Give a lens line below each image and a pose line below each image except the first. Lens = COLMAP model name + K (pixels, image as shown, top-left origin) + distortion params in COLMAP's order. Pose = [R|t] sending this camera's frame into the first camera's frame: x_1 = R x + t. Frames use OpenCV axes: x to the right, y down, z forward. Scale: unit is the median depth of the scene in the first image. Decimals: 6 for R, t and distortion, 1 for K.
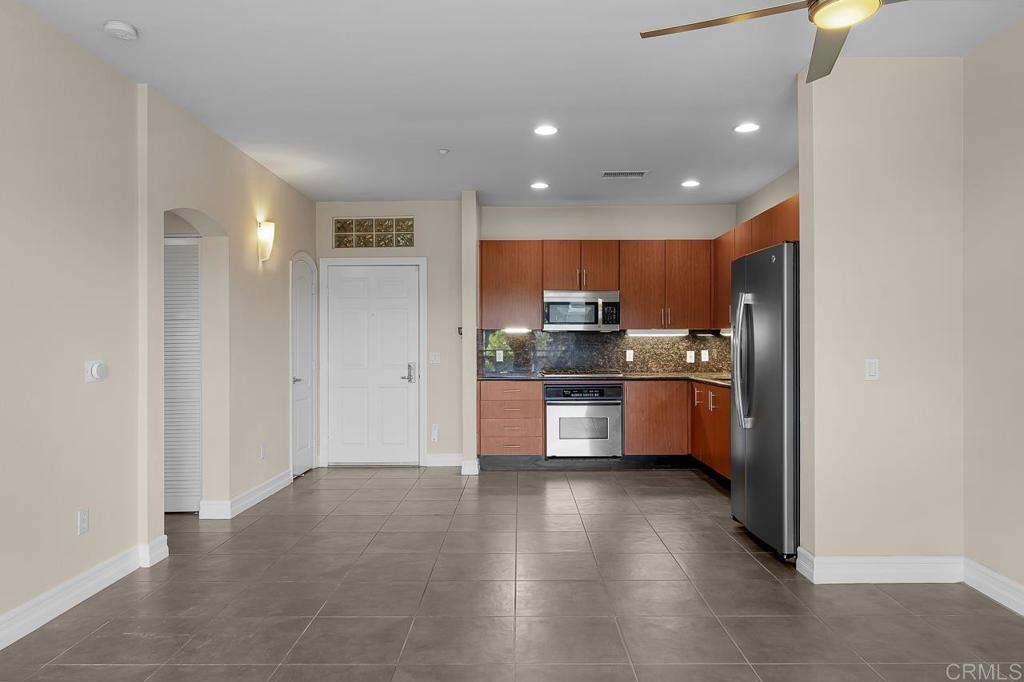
lens RADIAL K [[688.0, 0, 524.2], [0, 688.0, 341.4], [0, 0, 1]] dist [0.017199, 0.007985]
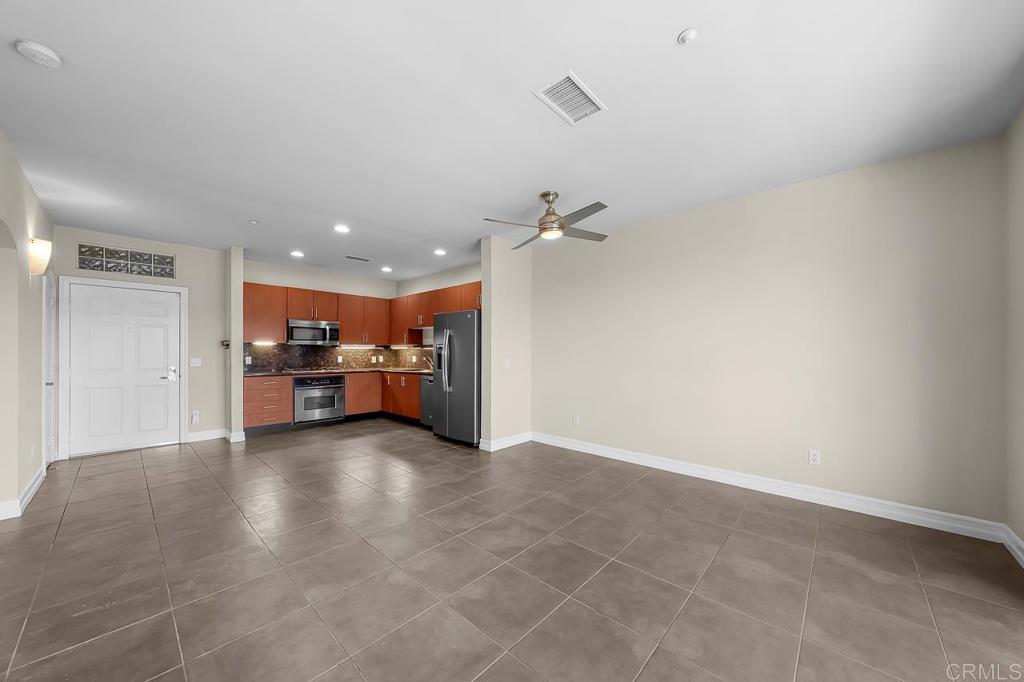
lens RADIAL K [[355.6, 0, 526.7], [0, 355.6, 356.5], [0, 0, 1]] dist [-0.000919, 0.000960]
pose [[0.665951, -0.003663, 0.745987, -0.219305], [-0.008101, 0.999893, 0.012141, -0.001489], [-0.745952, -0.014128, 0.665850, 0.038859]]
